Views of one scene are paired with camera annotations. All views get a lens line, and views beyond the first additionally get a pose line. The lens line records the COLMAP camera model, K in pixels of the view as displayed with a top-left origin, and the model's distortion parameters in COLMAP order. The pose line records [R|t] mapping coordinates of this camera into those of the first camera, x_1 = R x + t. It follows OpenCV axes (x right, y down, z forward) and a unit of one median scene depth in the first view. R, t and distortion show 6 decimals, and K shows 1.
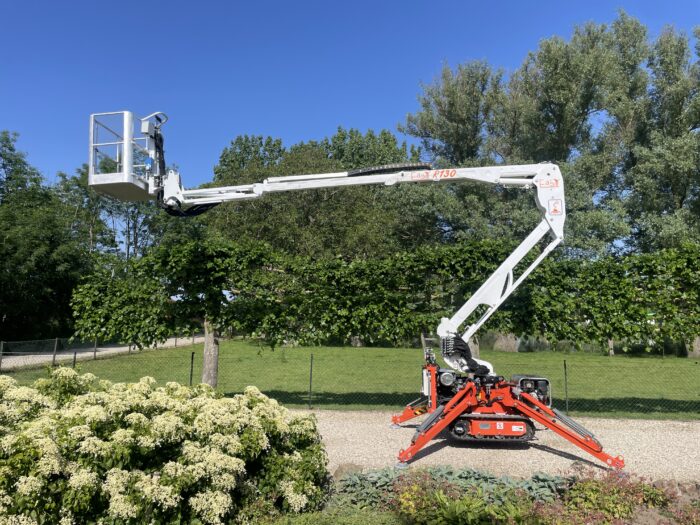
lens RADIAL K [[529.6, 0, 353.9], [0, 529.6, 253.1], [0, 0, 1]] dist [0.092063, -0.117702]
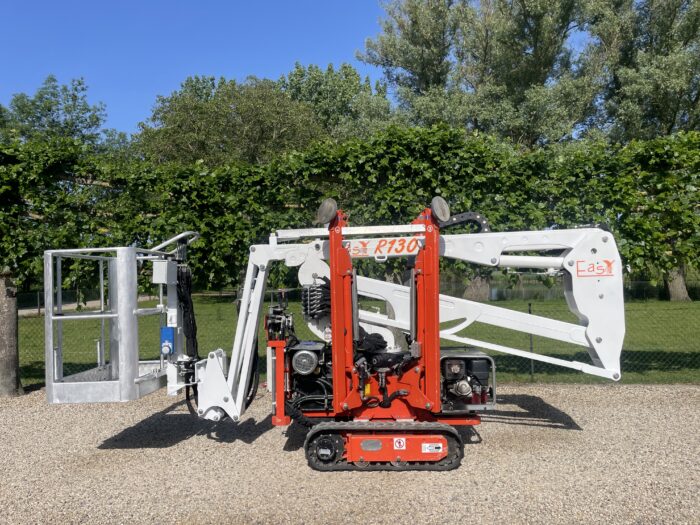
lens RADIAL K [[529.6, 0, 343.8], [0, 529.6, 259.8], [0, 0, 1]] dist [0.092063, -0.117702]
pose [[0.999420, -0.028567, 0.018542, 0.148597], [0.026603, 0.994760, 0.098711, 0.058296], [-0.021265, -0.098160, 0.994943, 0.342049]]
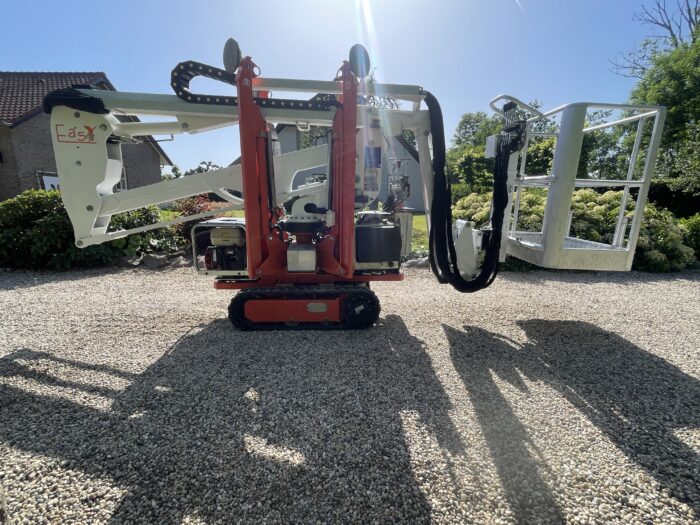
lens RADIAL K [[329.5, 0, 349.9], [0, 329.5, 263.5], [0, 0, 1]] dist [-0.003743, -0.000037]
pose [[-0.993657, -0.003620, -0.112392, 0.177068], [-0.011701, 0.997385, 0.071322, 0.186044], [0.111840, 0.072185, -0.991101, 1.018777]]
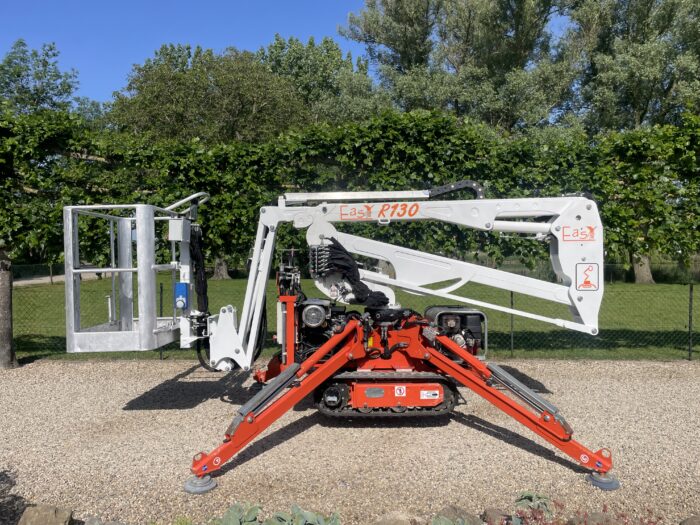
lens RADIAL K [[529.6, 0, 350.6], [0, 529.6, 265.6], [0, 0, 1]] dist [0.092063, -0.117702]
pose [[0.996962, -0.013379, 0.076737, 0.122841], [0.002002, 0.989215, 0.146458, 0.070073], [-0.077869, -0.145860, 0.986236, 0.314336]]
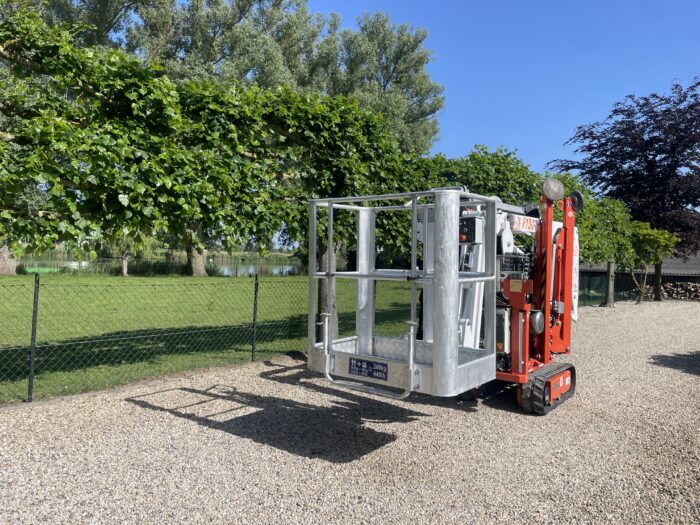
lens RADIAL K [[529.6, 0, 343.8], [0, 529.6, 257.7], [0, 0, 1]] dist [0.092063, -0.117702]
pose [[0.559055, 0.009341, 0.829078, -0.312928], [-0.137935, 0.987050, 0.081890, 0.105205], [-0.817577, -0.160140, 0.553104, 0.615713]]
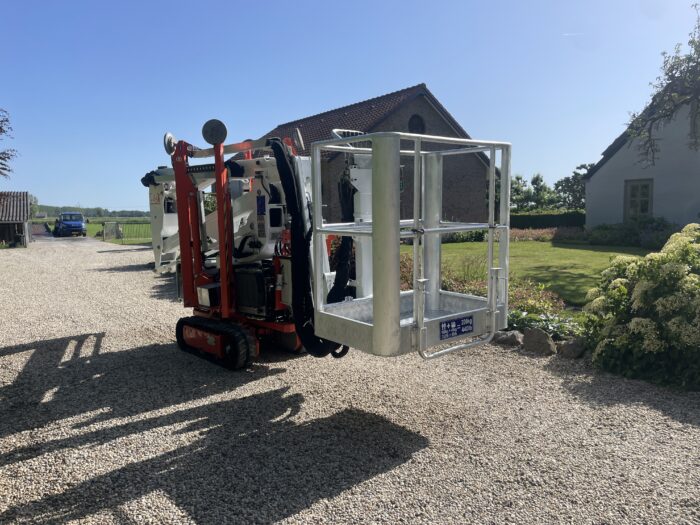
lens RADIAL K [[529.6, 0, 347.4], [0, 529.6, 258.4], [0, 0, 1]] dist [0.092063, -0.117702]
pose [[-0.694795, -0.061436, 0.716580, -0.215708], [-0.087422, 0.996171, 0.000642, 0.158733], [-0.713875, -0.062199, -0.697505, 1.007806]]
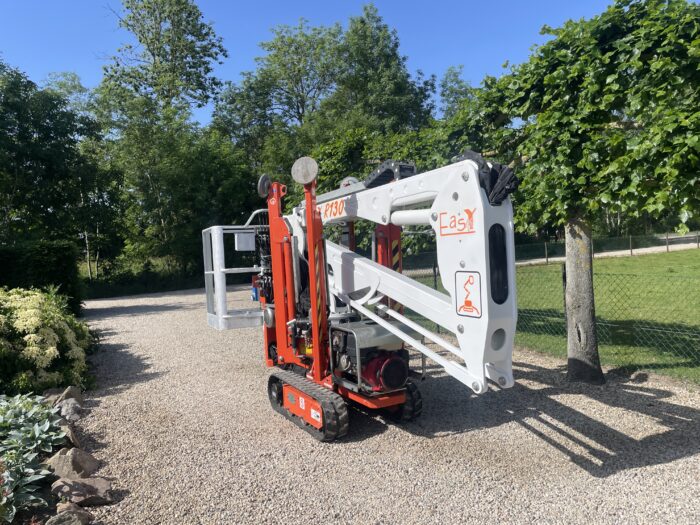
lens RADIAL K [[529.6, 0, 345.6], [0, 529.6, 257.8], [0, 0, 1]] dist [0.092063, -0.117702]
pose [[0.506841, -0.022137, -0.861755, 0.545471], [0.176865, 0.981074, 0.078820, 0.095533], [0.843701, -0.192364, 0.501164, 0.554607]]
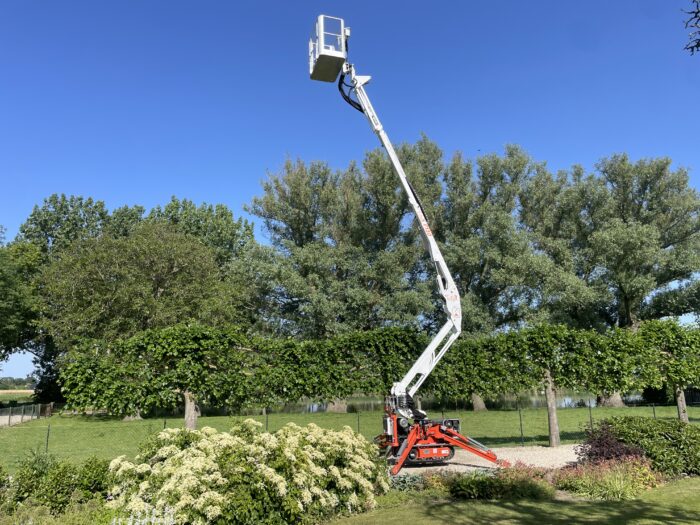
lens RADIAL K [[529.6, 0, 347.4], [0, 529.6, 261.6], [0, 0, 1]] dist [0.092063, -0.117702]
pose [[0.934872, 0.051534, 0.351226, -0.394098], [-0.013925, 0.993969, -0.108776, -0.042471], [-0.354713, 0.096801, 0.929951, -0.311394]]
